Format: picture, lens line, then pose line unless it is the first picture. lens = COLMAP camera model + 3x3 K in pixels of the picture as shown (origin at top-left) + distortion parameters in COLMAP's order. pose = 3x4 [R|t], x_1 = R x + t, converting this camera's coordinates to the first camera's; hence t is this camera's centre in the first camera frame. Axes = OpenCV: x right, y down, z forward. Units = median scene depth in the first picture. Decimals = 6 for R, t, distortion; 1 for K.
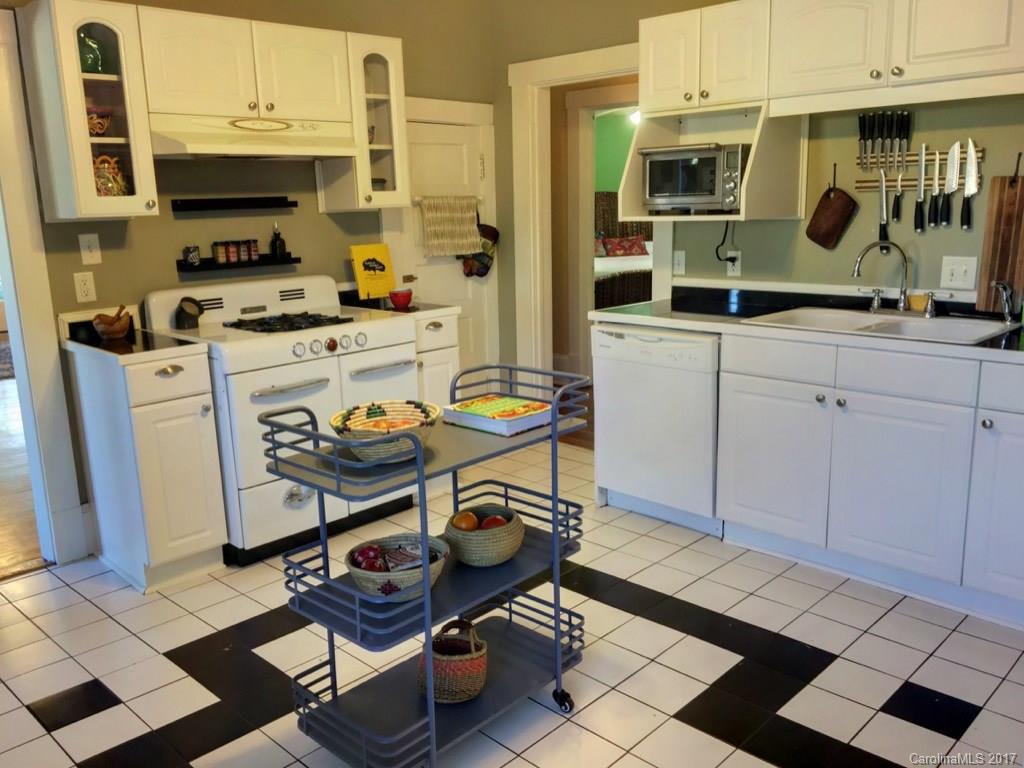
lens RADIAL K [[867.5, 0, 512.7], [0, 867.5, 385.2], [0, 0, 1]] dist [0.001643, 0.000133]
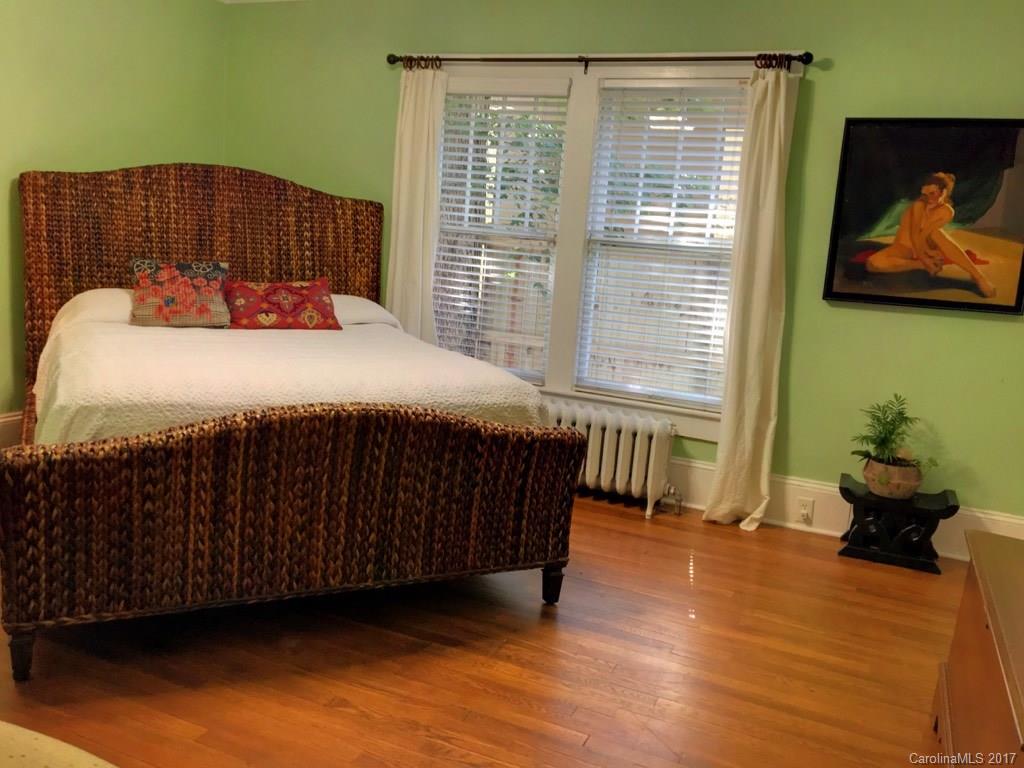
lens RADIAL K [[867.5, 0, 510.9], [0, 867.5, 382.7], [0, 0, 1]] dist [0.001643, 0.000133]
pose [[0.923103, 0.040434, 0.382421, 0.076369], [-0.020457, 0.998212, -0.056162, -0.104881], [-0.384008, 0.044020, 0.922280, 0.599809]]
